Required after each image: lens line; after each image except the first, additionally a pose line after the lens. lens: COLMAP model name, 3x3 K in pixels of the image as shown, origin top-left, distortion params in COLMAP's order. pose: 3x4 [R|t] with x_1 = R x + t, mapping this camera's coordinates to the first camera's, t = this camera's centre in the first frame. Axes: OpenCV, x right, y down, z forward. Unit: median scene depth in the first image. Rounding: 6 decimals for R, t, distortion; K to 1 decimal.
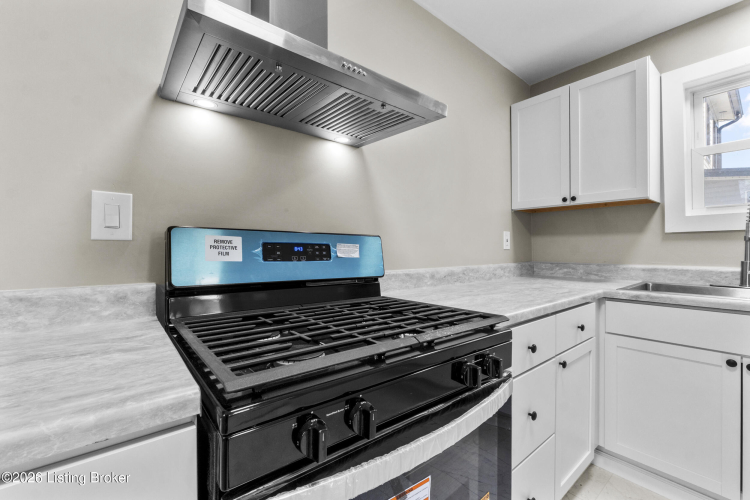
lens RADIAL K [[322.1, 0, 374.1], [0, 322.1, 250.4], [0, 0, 1]] dist [-0.010280, -0.000176]
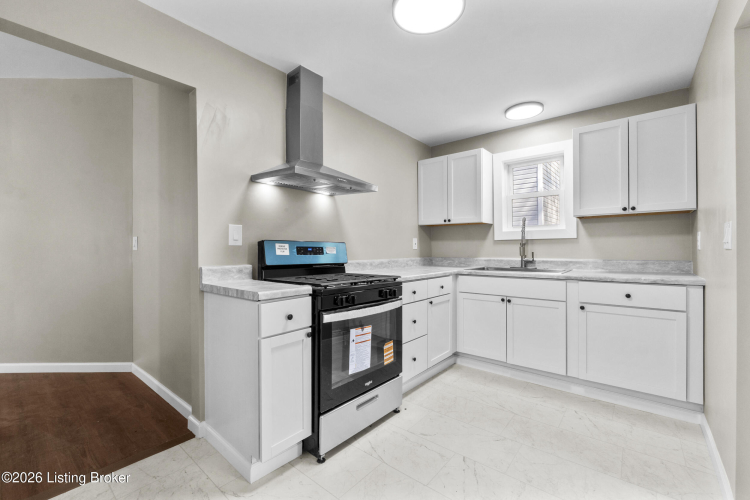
lens RADIAL K [[322.1, 0, 374.7], [0, 322.1, 249.8], [0, 0, 1]] dist [-0.010280, -0.000176]
pose [[0.981389, -0.002151, 0.192019, -0.152170], [0.002311, 0.999997, -0.000608, 0.000191], [-0.192017, 0.001040, 0.981391, -0.813064]]
